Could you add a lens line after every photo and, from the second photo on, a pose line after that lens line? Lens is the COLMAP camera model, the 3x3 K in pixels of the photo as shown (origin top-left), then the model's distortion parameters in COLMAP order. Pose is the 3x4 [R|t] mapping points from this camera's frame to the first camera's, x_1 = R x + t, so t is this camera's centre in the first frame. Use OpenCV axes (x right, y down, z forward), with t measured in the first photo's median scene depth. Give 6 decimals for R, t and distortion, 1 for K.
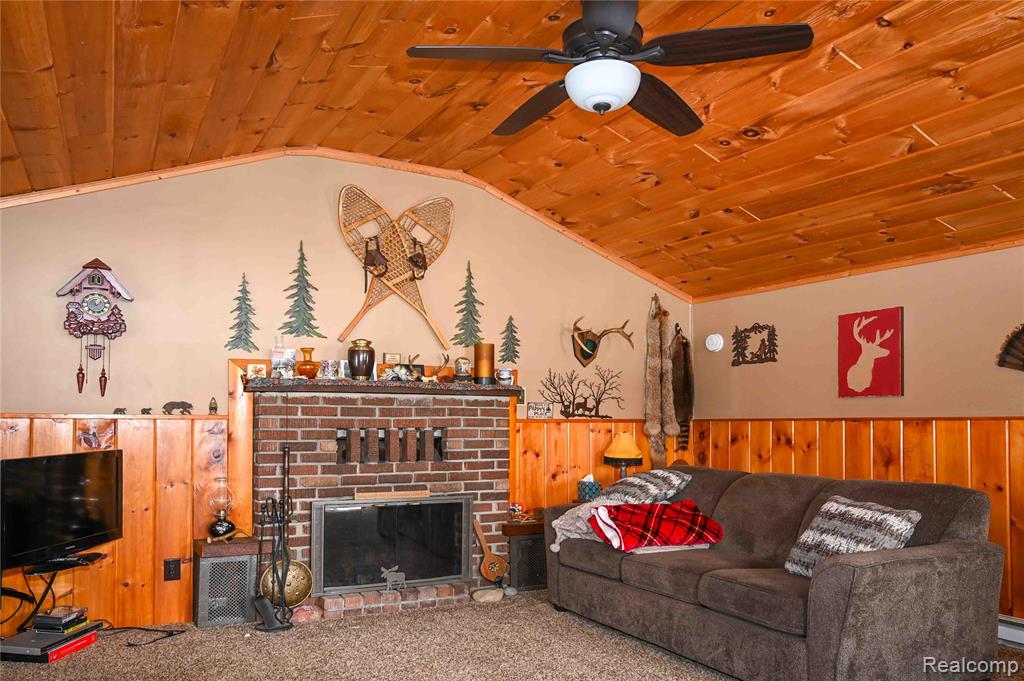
lens RADIAL K [[822.2, 0, 359.3], [0, 822.2, 409.2], [0, 0, 1]] dist [0.004054, 0.001550]
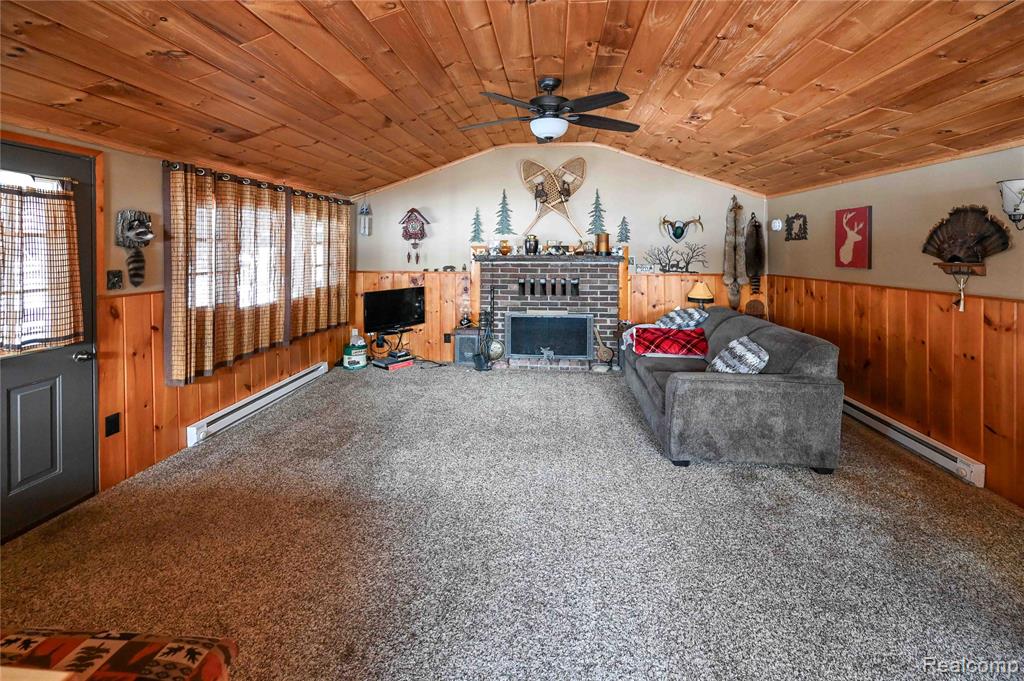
lens RADIAL K [[494.2, 0, 482.6], [0, 494.2, 246.8], [0, 0, 1]] dist [0.010741, -0.000502]
pose [[0.820178, -0.006954, -0.572065, 0.588007], [0.019733, 0.999675, 0.016138, -0.075356], [0.571767, -0.024525, 0.820049, -0.071974]]
